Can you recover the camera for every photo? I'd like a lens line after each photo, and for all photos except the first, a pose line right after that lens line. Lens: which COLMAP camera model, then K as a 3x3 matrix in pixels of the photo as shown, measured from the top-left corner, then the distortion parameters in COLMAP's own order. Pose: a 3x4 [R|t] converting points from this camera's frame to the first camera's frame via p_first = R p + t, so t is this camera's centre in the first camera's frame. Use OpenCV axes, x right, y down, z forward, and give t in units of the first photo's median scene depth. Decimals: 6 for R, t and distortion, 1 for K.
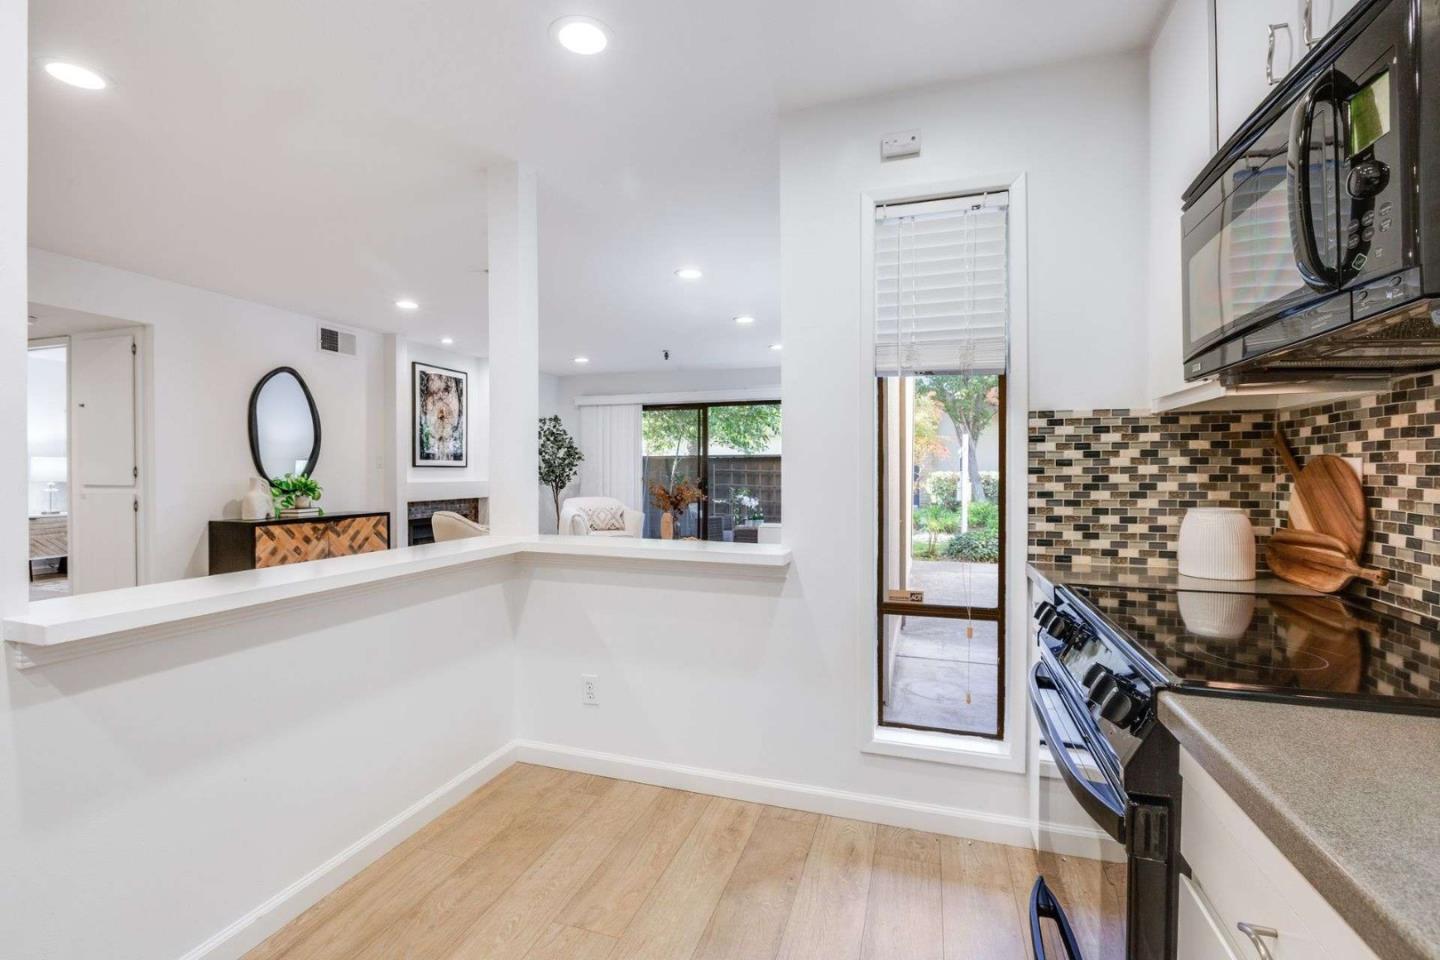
lens RADIAL K [[643.6, 0, 718.9], [0, 643.6, 477.9], [0, 0, 1]] dist [-0.009406, -0.000832]
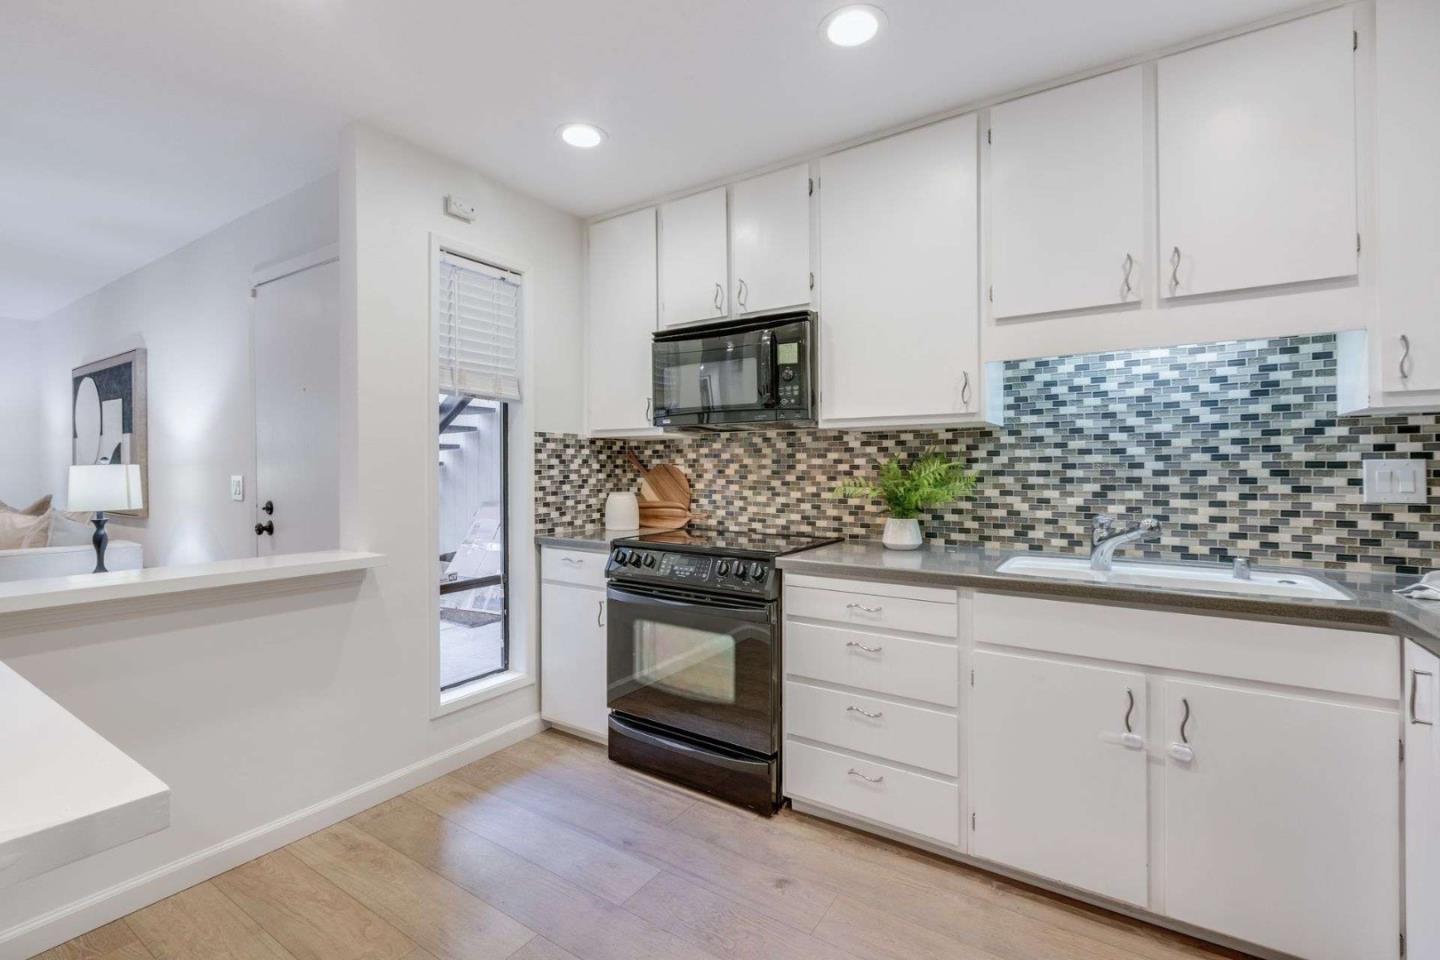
lens RADIAL K [[643.6, 0, 708.0], [0, 643.6, 457.4], [0, 0, 1]] dist [-0.009406, -0.000832]
pose [[0.261086, 0.013277, 0.965224, -0.865378], [0.011834, 0.999786, -0.016954, -0.016661], [-0.965243, 0.015849, 0.260873, 0.252224]]
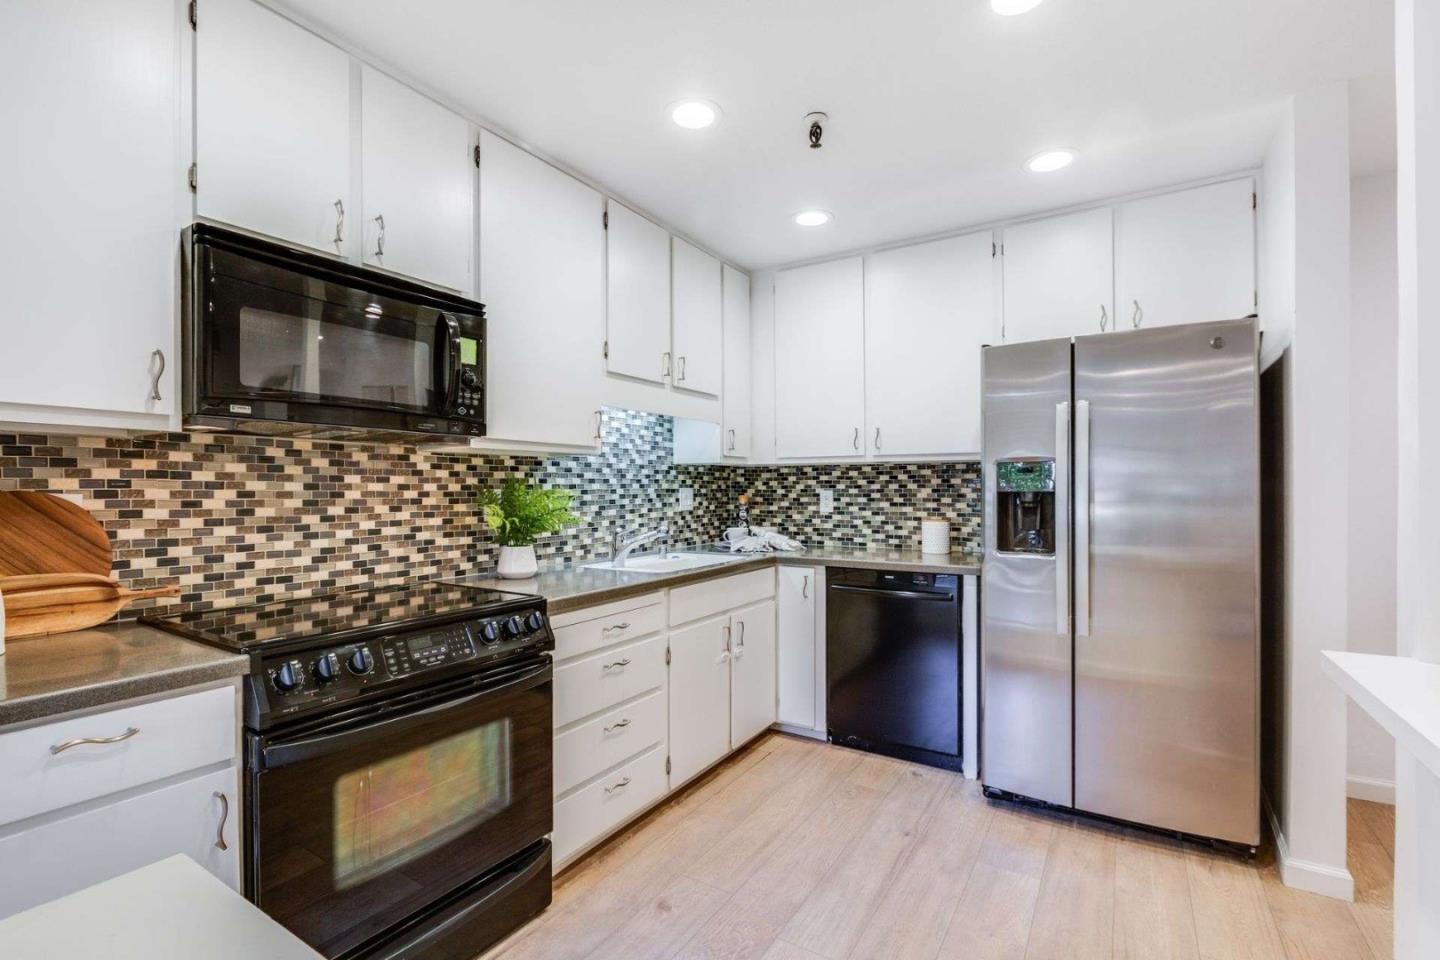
lens RADIAL K [[643.6, 0, 716.7], [0, 643.6, 489.5], [0, 0, 1]] dist [-0.009406, -0.000832]
pose [[-0.971675, 0.002147, 0.236313, -0.194488], [0.004995, 0.999922, 0.011453, -0.035157], [-0.236269, 0.012309, -0.971610, 1.344758]]
